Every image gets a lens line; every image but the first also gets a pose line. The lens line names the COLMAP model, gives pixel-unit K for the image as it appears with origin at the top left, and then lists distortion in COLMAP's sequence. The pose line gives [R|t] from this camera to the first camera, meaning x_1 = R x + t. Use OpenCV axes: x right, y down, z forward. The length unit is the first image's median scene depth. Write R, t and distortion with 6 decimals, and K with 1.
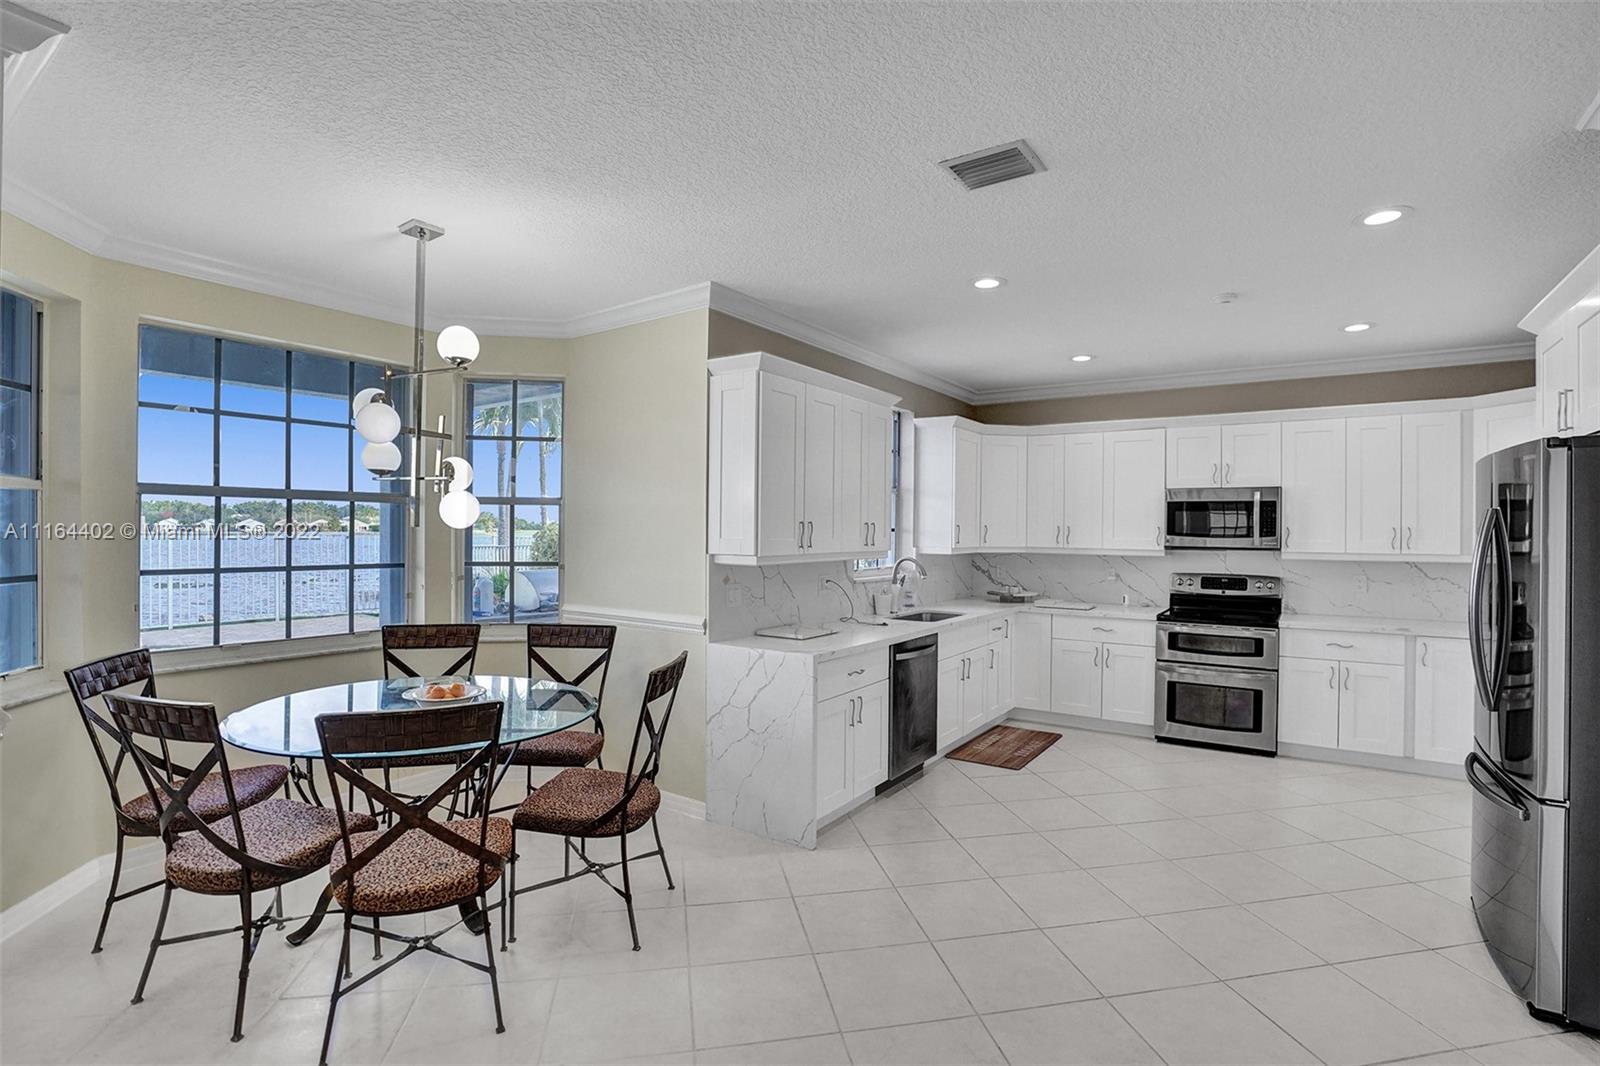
lens RADIAL K [[771.5, 0, 805.4], [0, 771.5, 539.2], [0, 0, 1]] dist [-0.068204, 0.022975]
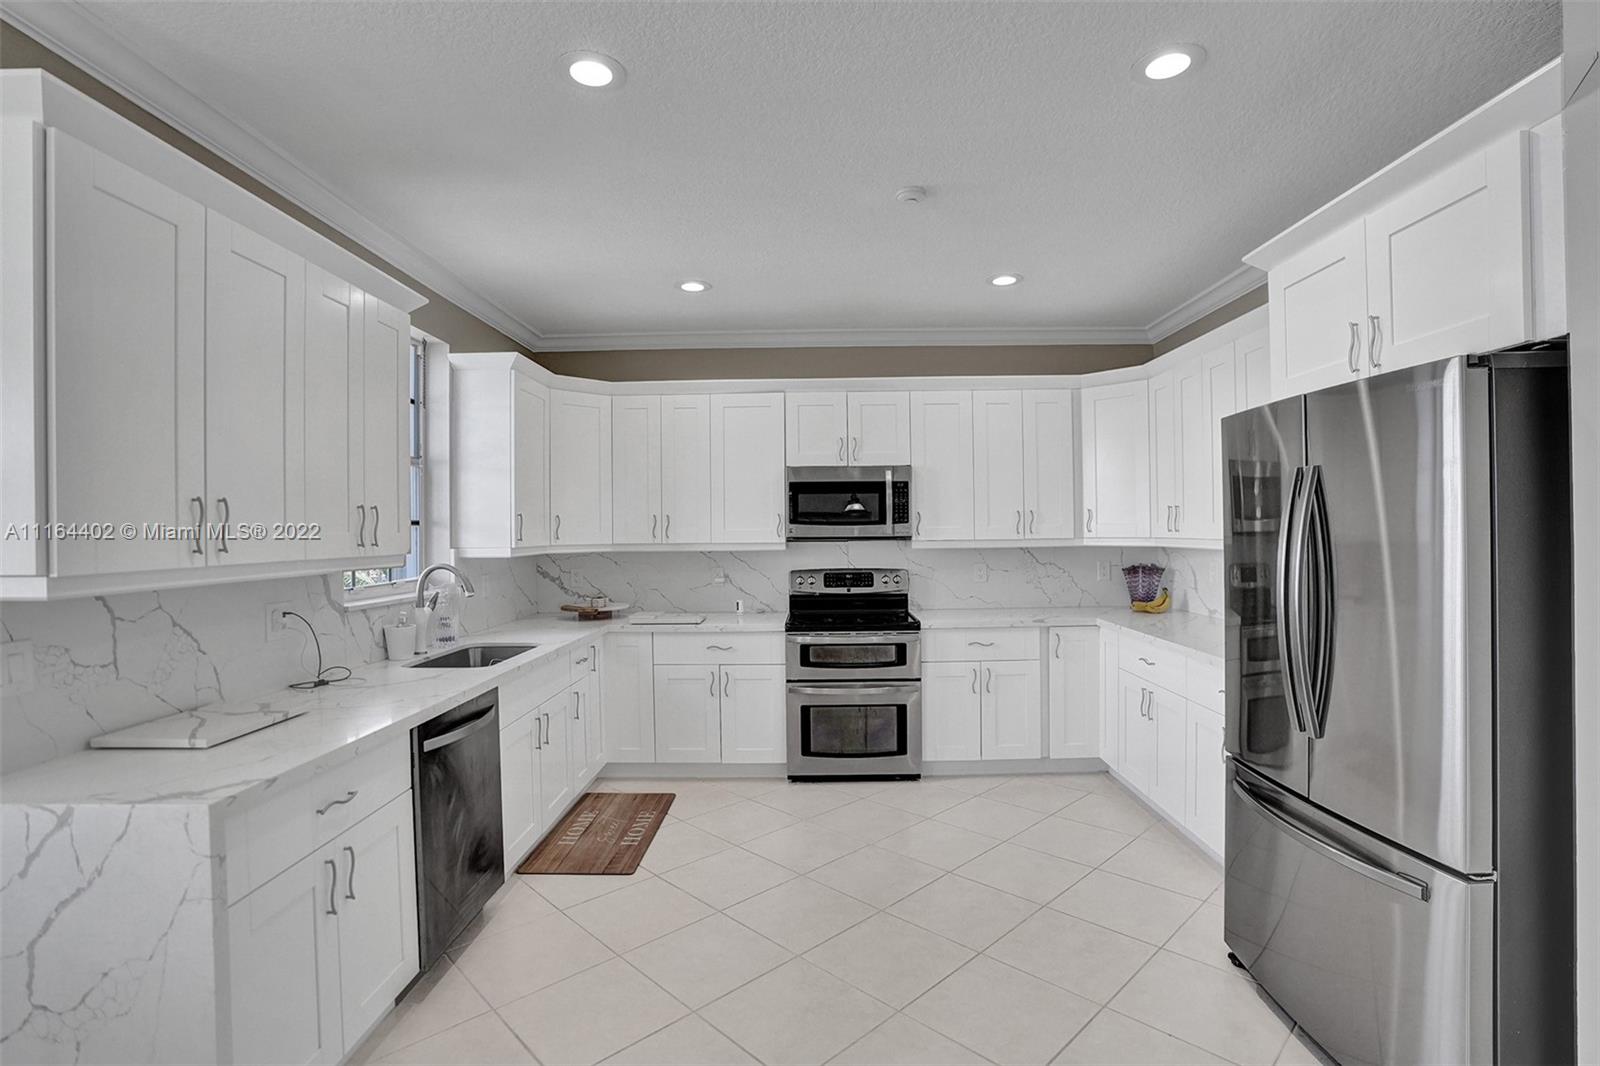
lens RADIAL K [[771.5, 0, 801.3], [0, 771.5, 531.5], [0, 0, 1]] dist [-0.068204, 0.022975]
pose [[0.841110, -0.019098, 0.540527, 0.044718], [0.025569, 0.999663, -0.004468, 0.007106], [-0.540260, 0.017579, 0.841315, 0.320816]]
